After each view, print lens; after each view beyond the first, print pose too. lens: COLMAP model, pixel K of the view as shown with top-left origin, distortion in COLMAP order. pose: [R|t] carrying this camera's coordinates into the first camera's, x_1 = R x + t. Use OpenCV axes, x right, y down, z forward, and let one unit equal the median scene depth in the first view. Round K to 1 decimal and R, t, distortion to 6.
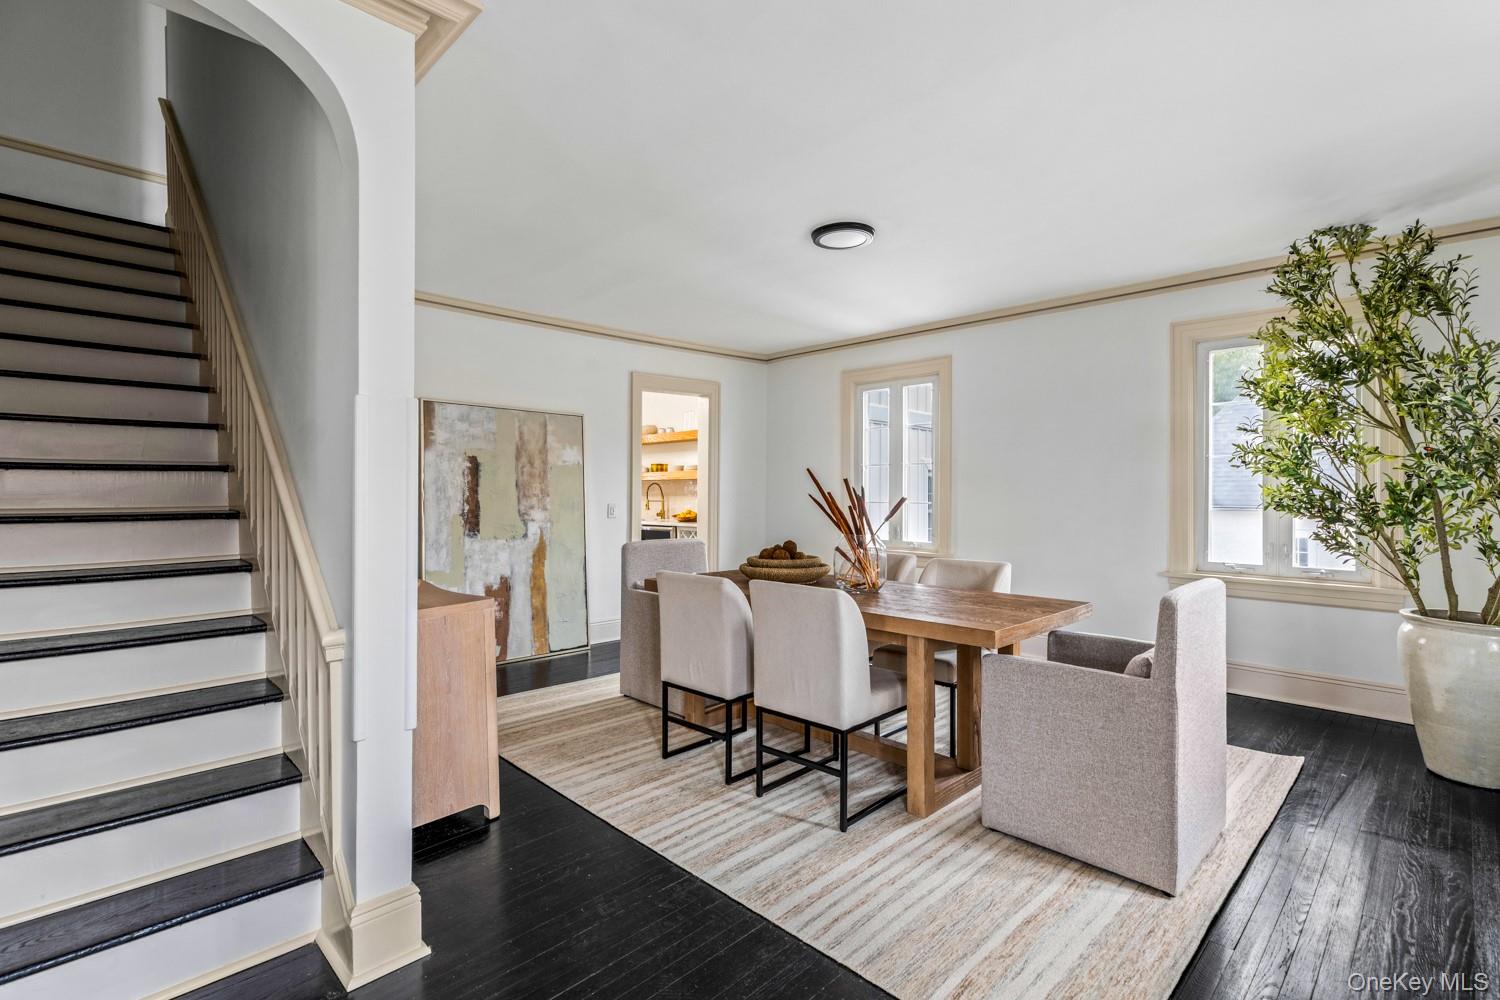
lens RADIAL K [[689.9, 0, 752.3], [0, 689.9, 499.9], [0, 0, 1]] dist [0.001360, 0.000460]
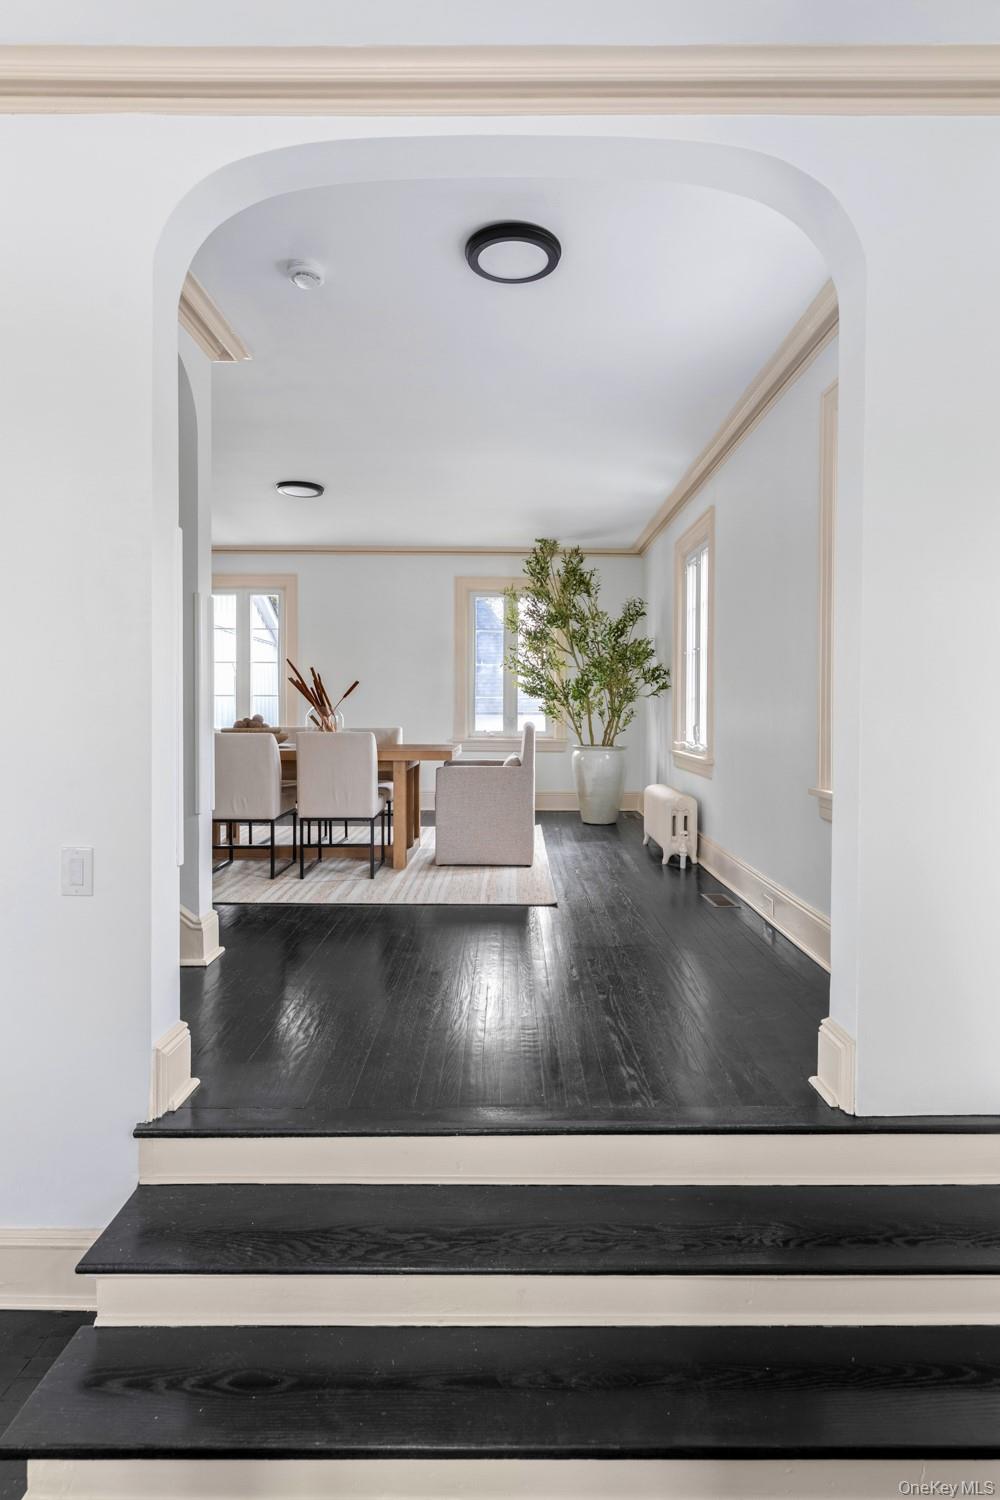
lens RADIAL K [[746.9, 0, 505.2], [0, 746.9, 739.4], [0, 0, 1]] dist [0.002669, 0.000191]
pose [[0.714625, -0.028303, 0.698935, -0.680801], [0.004877, 0.999358, 0.035483, 0.067285], [-0.699491, -0.021948, 0.714304, -0.376499]]
